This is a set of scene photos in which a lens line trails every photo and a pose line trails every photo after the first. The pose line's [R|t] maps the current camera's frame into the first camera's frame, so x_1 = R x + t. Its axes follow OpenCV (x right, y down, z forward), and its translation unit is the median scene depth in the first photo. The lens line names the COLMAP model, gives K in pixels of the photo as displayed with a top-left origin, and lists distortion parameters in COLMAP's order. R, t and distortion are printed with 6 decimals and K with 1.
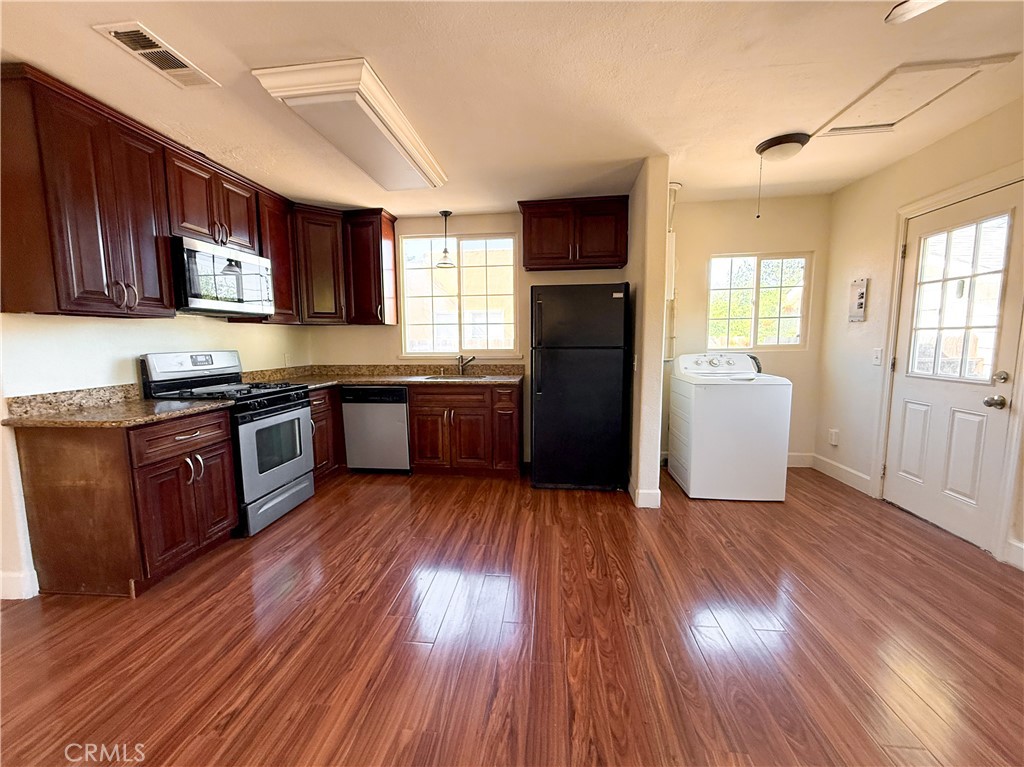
lens RADIAL K [[409.5, 0, 501.3], [0, 409.5, 384.1], [0, 0, 1]] dist [-0.002218, 0.000067]
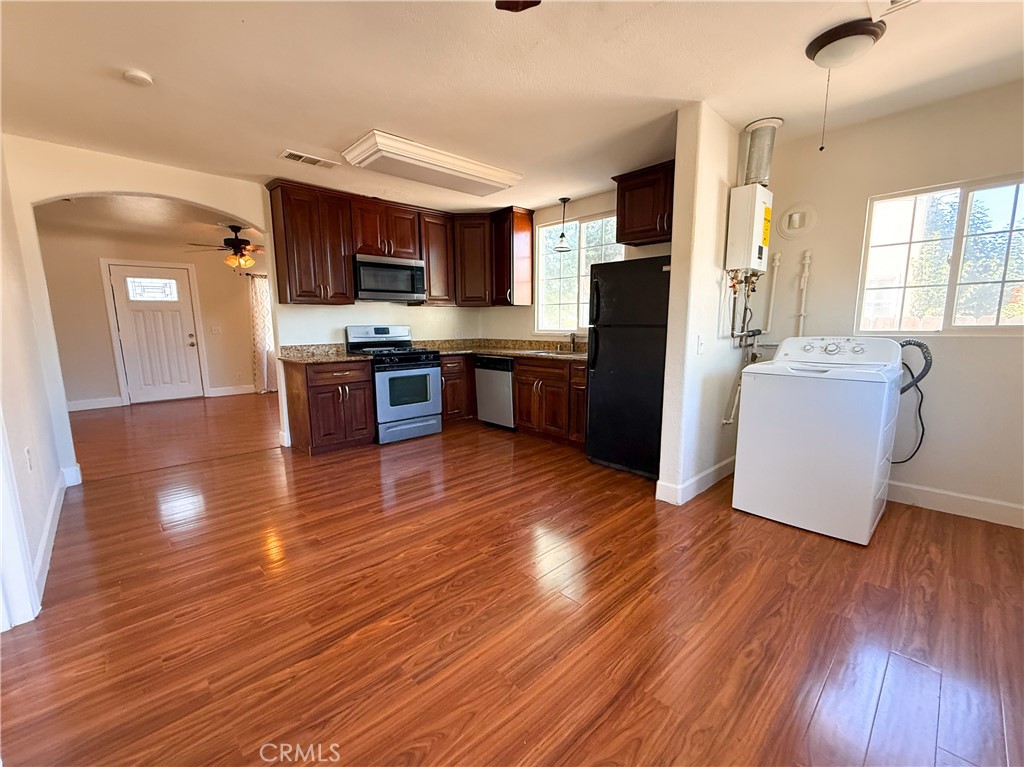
lens RADIAL K [[426.6, 0, 513.3], [0, 426.6, 389.5], [0, 0, 1]] dist [-0.003766, -0.000119]
pose [[0.774347, 0.103611, -0.624220, 0.600813], [-0.070599, 0.994490, 0.077491, 0.001408], [0.628810, -0.015936, 0.777396, 0.042333]]
